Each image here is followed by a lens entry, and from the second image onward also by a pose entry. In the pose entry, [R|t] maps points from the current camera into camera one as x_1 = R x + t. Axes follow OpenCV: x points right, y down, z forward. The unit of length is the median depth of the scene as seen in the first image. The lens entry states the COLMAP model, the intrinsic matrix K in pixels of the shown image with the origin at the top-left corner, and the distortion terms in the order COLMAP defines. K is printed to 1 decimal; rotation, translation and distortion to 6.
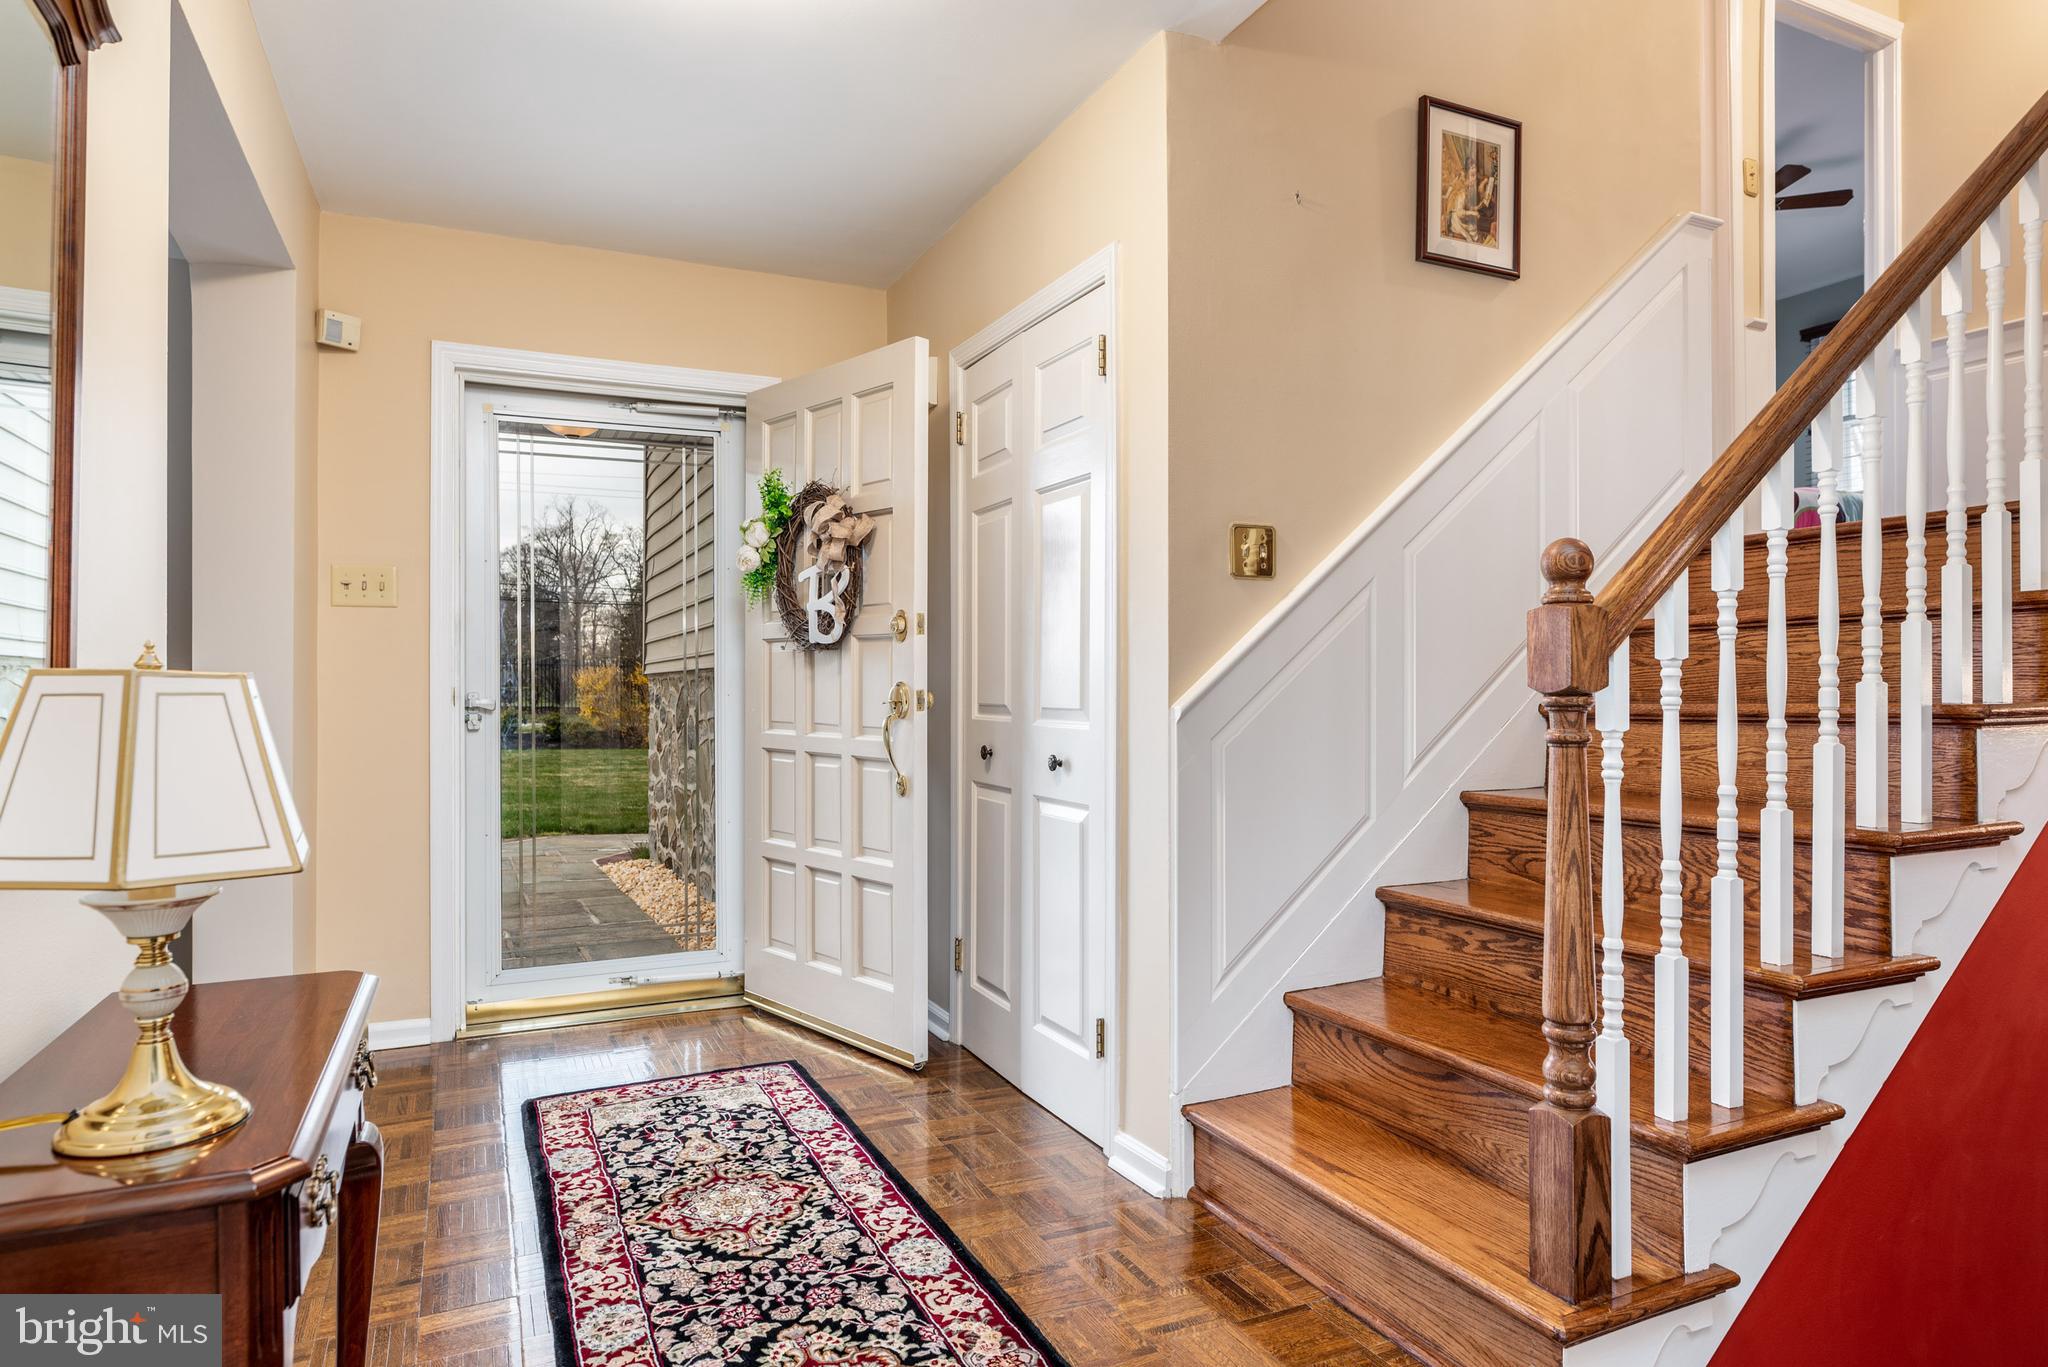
lens RADIAL K [[1195.2, 0, 1027.6], [0, 1195.2, 685.7], [0, 0, 1]] dist [-0.003037, 0.000581]
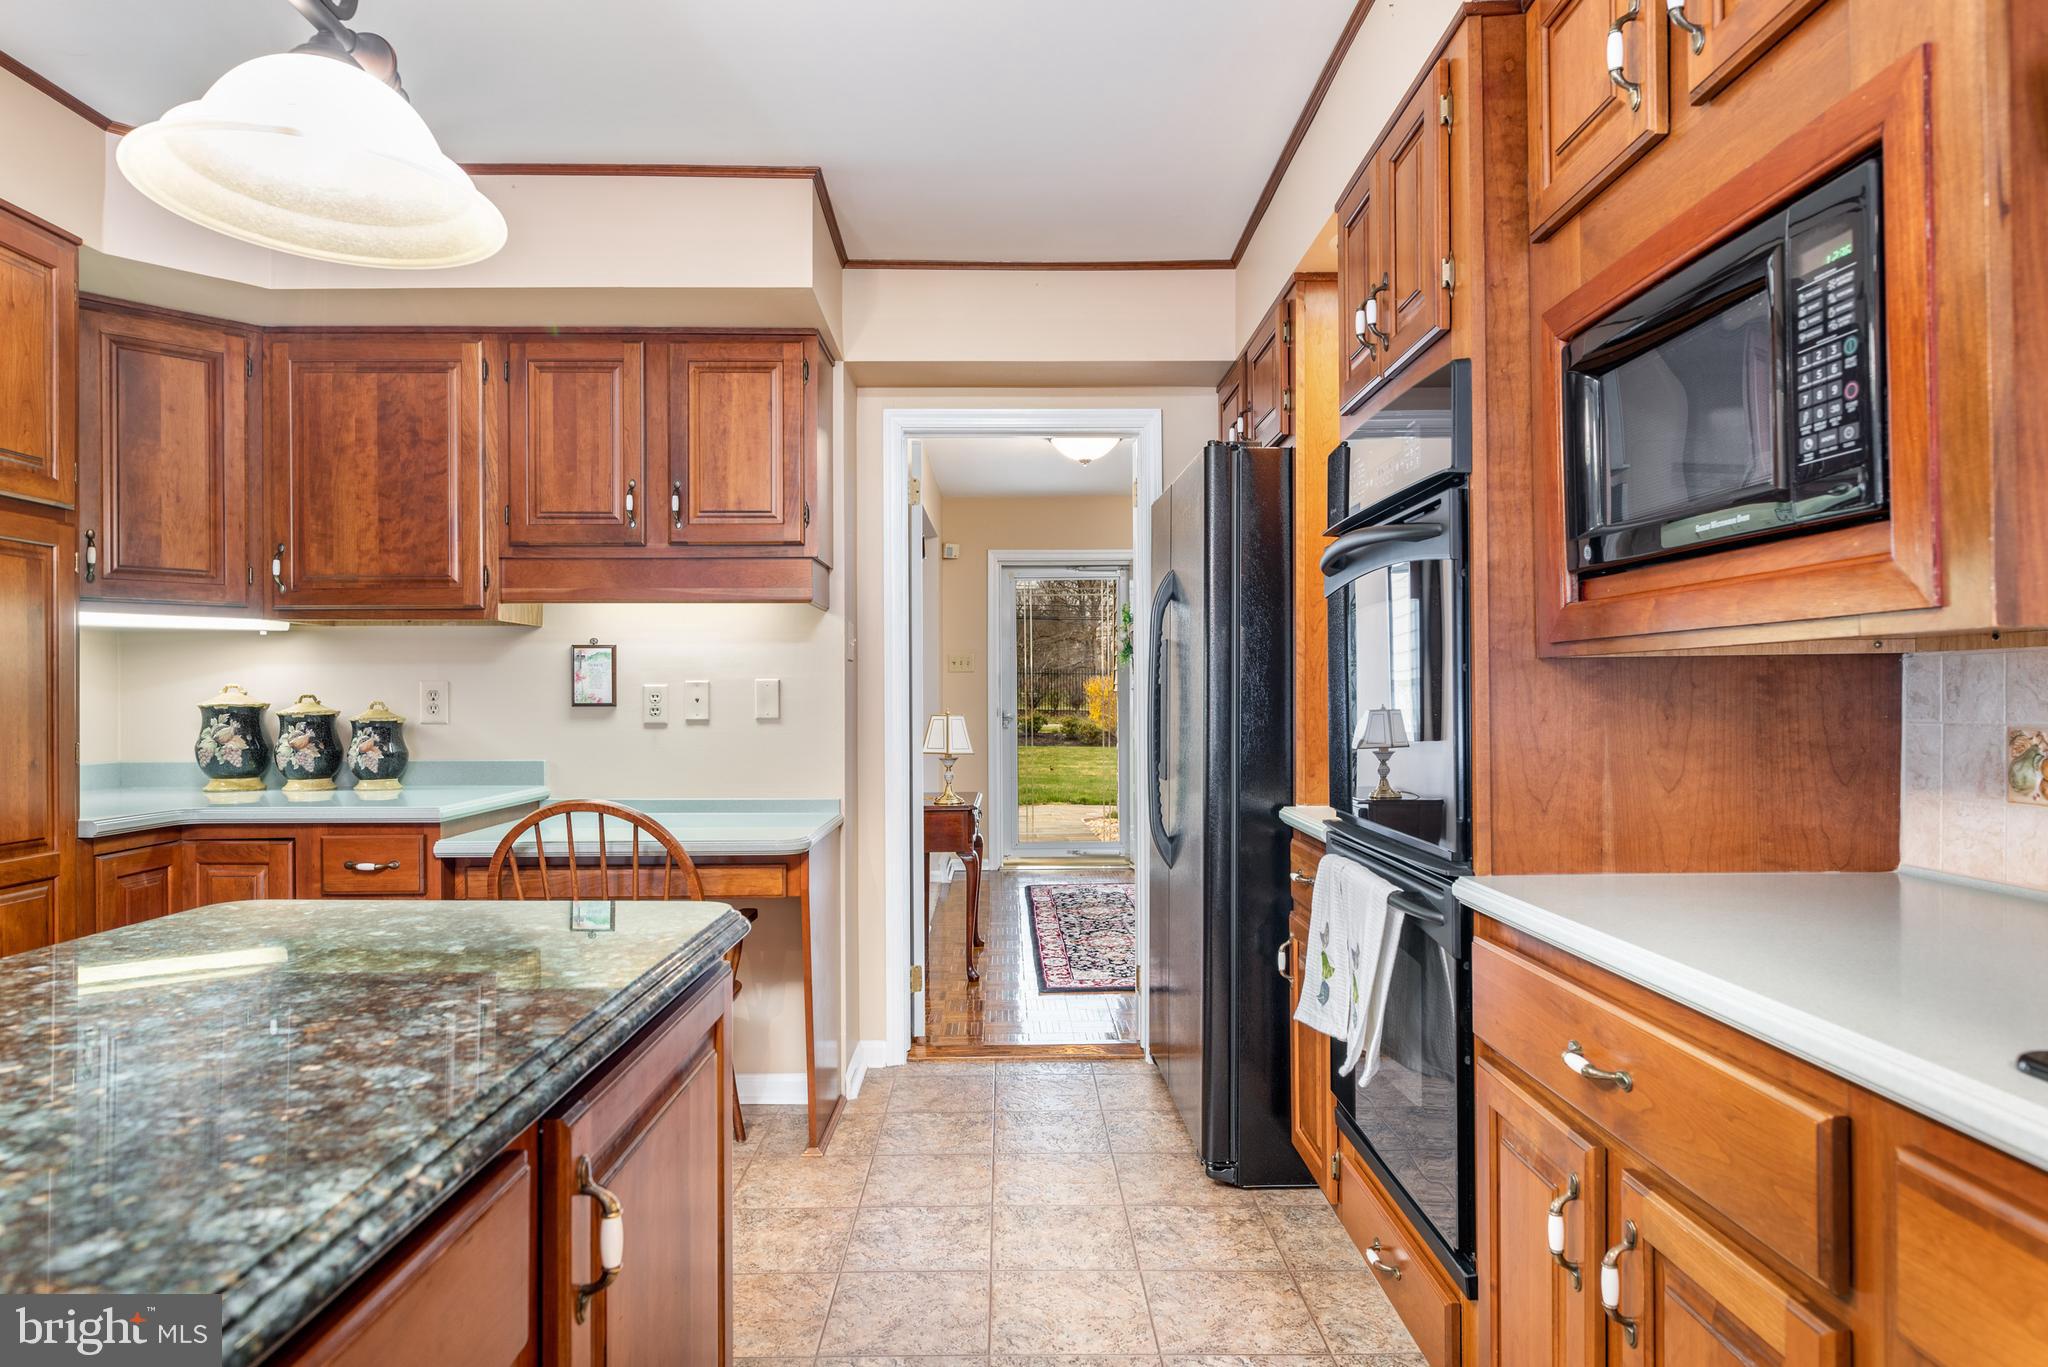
lens RADIAL K [[1195.2, 0, 1032.2], [0, 1195.2, 668.4], [0, 0, 1]] dist [-0.003037, 0.000581]
pose [[0.915628, -0.011259, -0.401870, 0.187261], [0.004502, 0.999832, -0.017756, -0.013658], [0.402002, 0.014449, 0.915525, -0.401201]]
